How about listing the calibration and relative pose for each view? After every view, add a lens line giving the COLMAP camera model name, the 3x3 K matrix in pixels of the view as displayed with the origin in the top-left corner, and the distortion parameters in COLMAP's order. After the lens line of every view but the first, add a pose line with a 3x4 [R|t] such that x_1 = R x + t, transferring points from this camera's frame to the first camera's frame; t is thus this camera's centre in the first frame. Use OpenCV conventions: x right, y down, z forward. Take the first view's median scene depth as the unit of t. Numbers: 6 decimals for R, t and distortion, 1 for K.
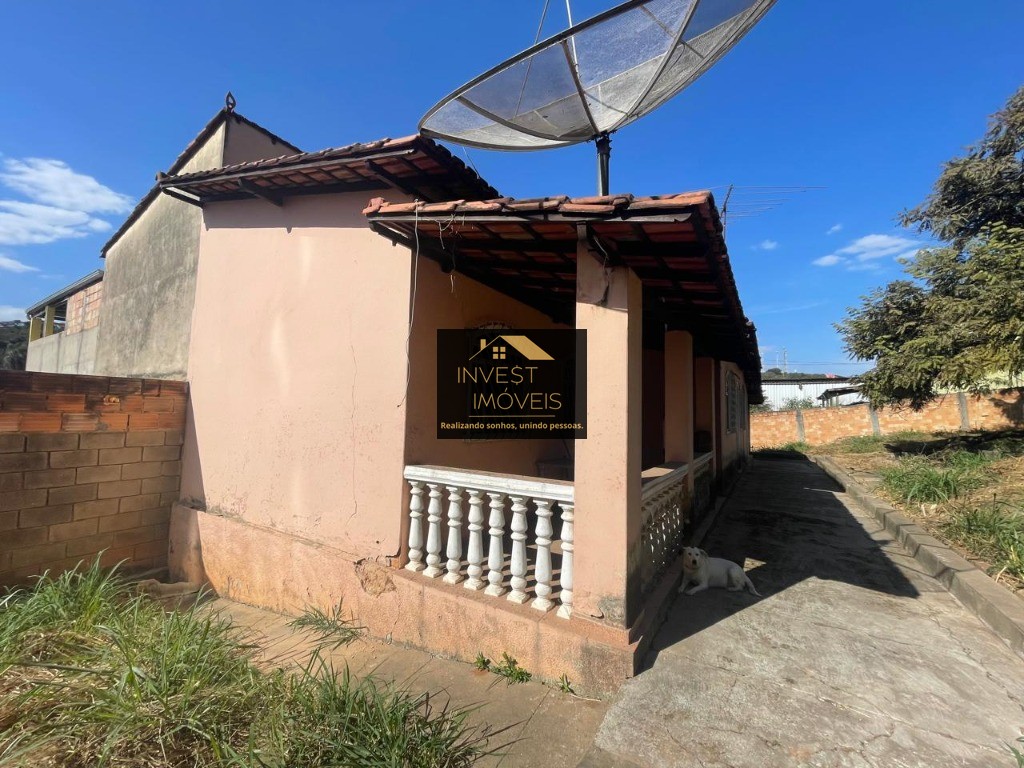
lens RADIAL K [[412.5, 0, 511.8], [0, 412.5, 384.6], [0, 0, 1]] dist [0.000421, -0.000060]
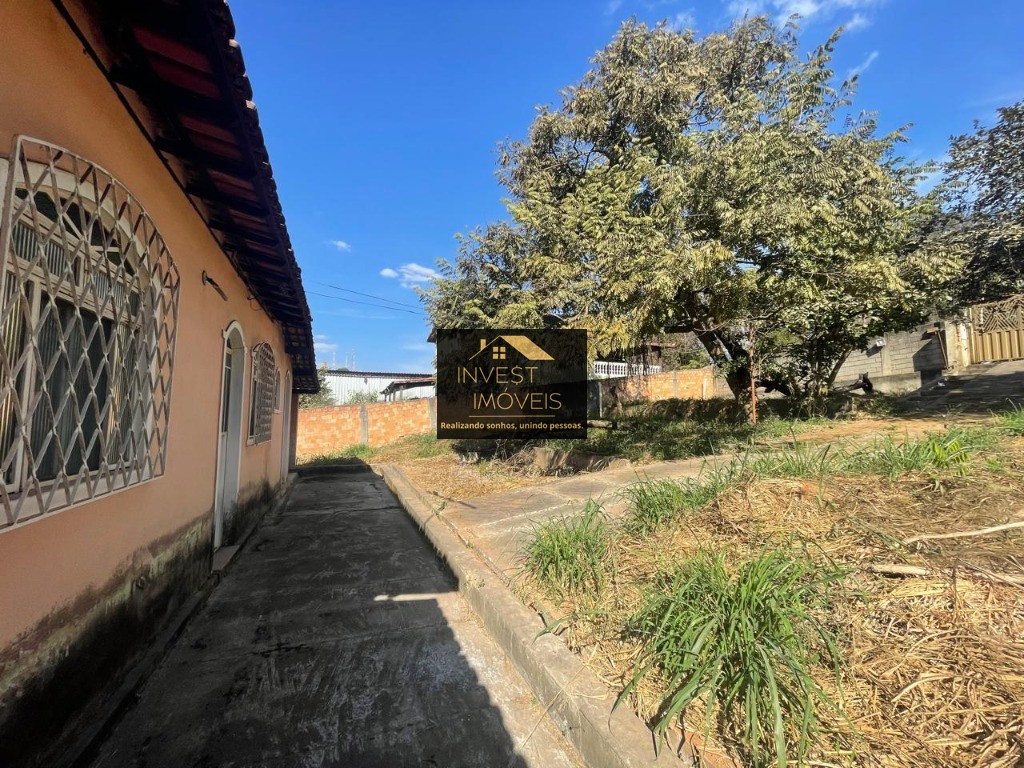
lens RADIAL K [[412.5, 0, 513.5], [0, 412.5, 385.0], [0, 0, 1]] dist [0.000421, -0.000060]
pose [[0.573455, 0.052288, 0.817567, 0.206198], [-0.059351, 0.997990, -0.022197, 0.025739], [-0.817084, -0.035794, 0.575406, 0.304307]]
